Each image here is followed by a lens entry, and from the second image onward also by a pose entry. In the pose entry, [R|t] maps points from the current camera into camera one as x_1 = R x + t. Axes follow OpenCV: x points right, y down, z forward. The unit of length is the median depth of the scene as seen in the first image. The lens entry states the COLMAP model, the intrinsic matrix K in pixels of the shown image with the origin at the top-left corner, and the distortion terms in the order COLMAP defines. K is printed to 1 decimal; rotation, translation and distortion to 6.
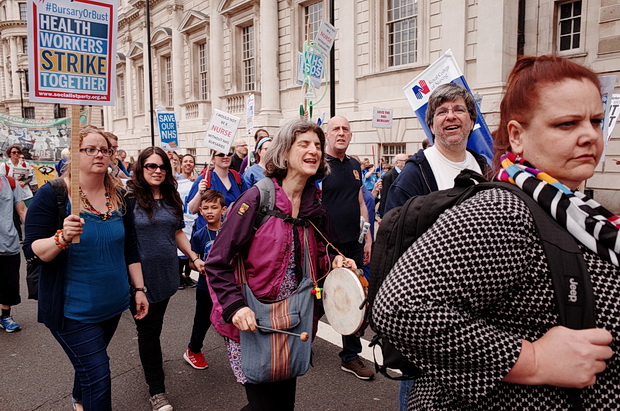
lens RADIAL K [[483.2, 0, 306.8], [0, 483.2, 207.0], [0, 0, 1]] dist [-0.066687, 0.069302]
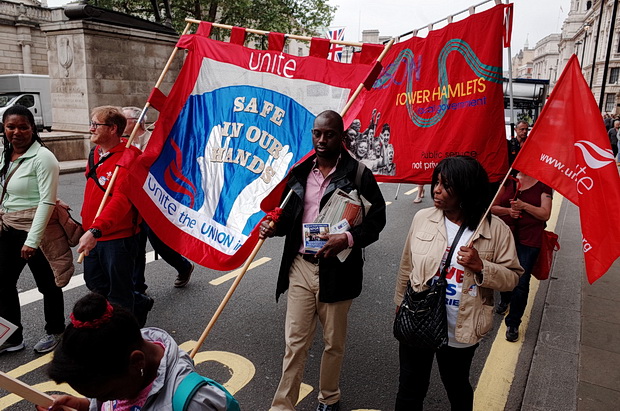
lens RADIAL K [[486.5, 0, 307.1], [0, 486.5, 206.4], [0, 0, 1]] dist [-0.075040, 0.084058]
pose [[0.392519, 0.211697, -0.895049, 0.456452], [-0.130379, 0.976130, 0.173698, 0.008102], [0.910456, 0.048516, 0.410751, -0.194634]]
